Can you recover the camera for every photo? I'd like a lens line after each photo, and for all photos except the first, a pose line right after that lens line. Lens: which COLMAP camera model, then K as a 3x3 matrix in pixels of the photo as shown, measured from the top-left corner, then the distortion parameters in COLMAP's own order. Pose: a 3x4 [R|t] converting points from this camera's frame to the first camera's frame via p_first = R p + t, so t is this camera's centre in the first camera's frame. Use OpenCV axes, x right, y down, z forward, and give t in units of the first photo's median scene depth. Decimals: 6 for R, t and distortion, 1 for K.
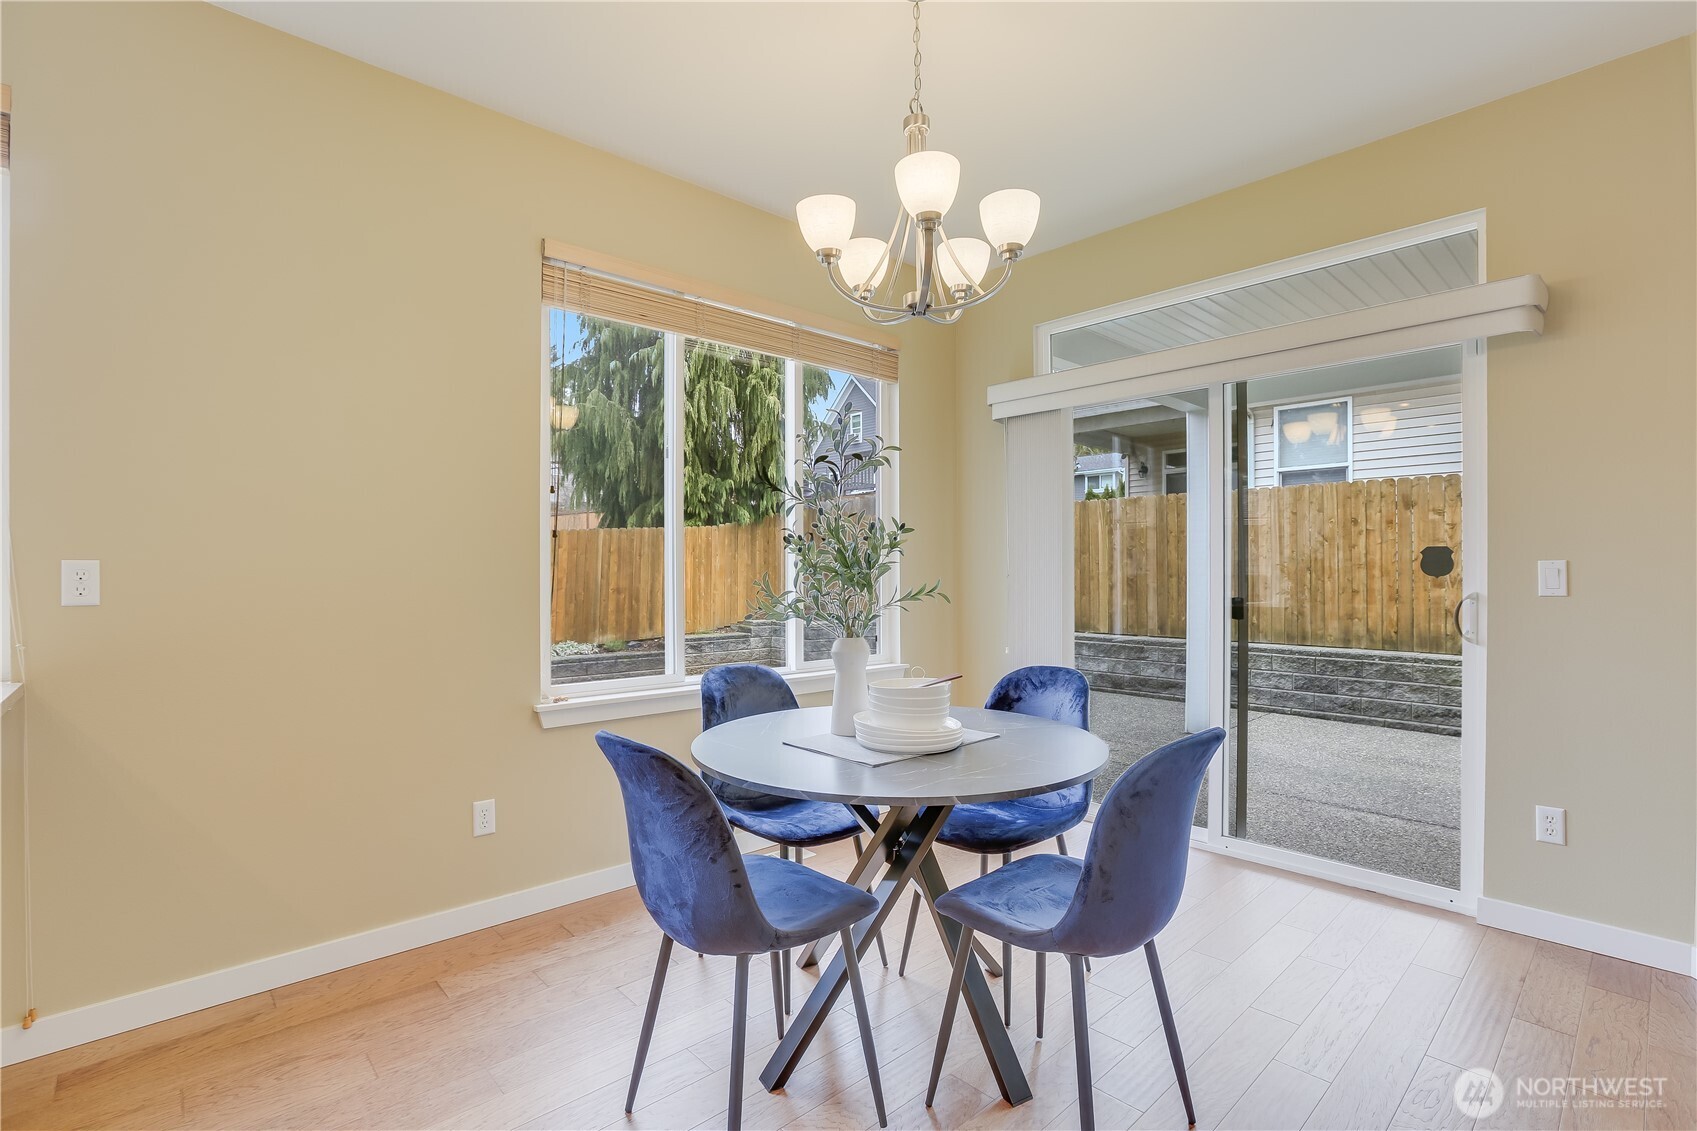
lens RADIAL K [[792.1, 0, 865.2], [0, 792.1, 566.8], [0, 0, 1]] dist [-0.075511, 0.032442]
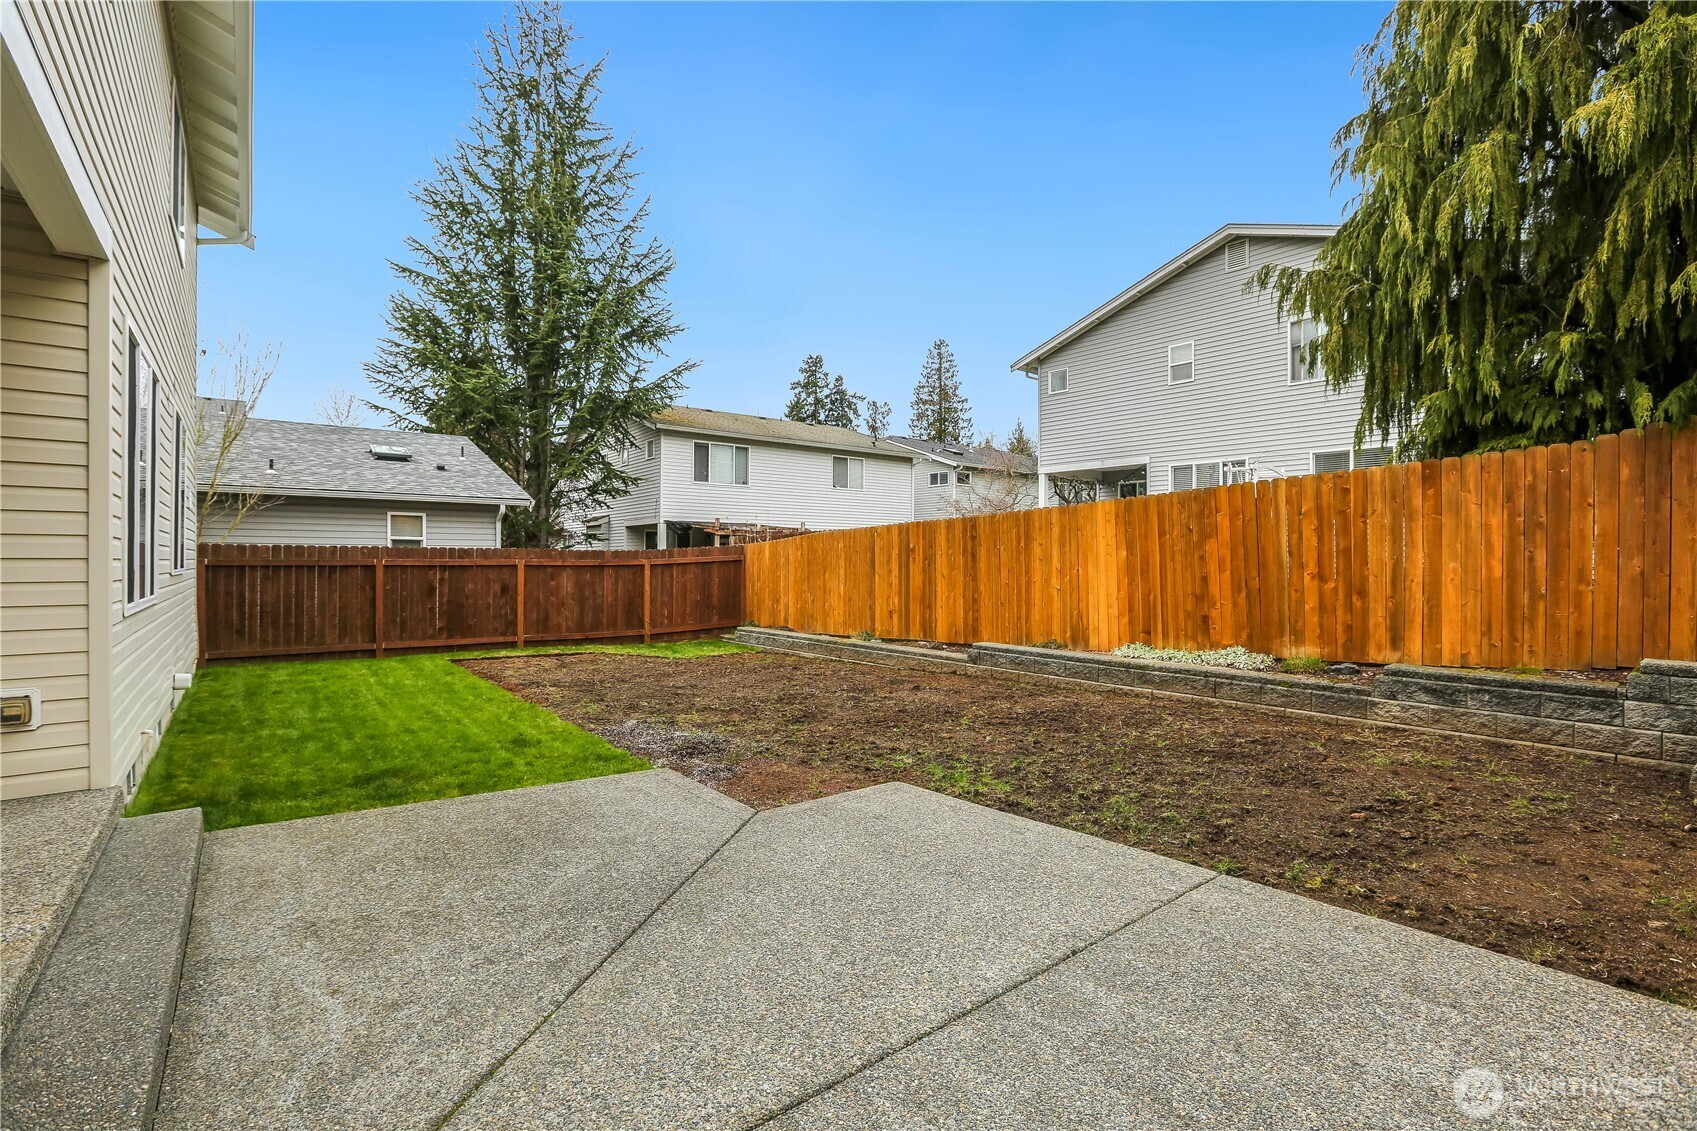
lens RADIAL K [[762.1, 0, 847.0], [0, 762.1, 583.5], [0, 0, 1]] dist [-0.002321, -0.000248]
pose [[-0.055018, 0.026906, -0.998123, 0.310205], [0.001975, 0.999638, 0.026838, 0.020056], [0.998483, -0.000494, -0.055051, 0.693515]]
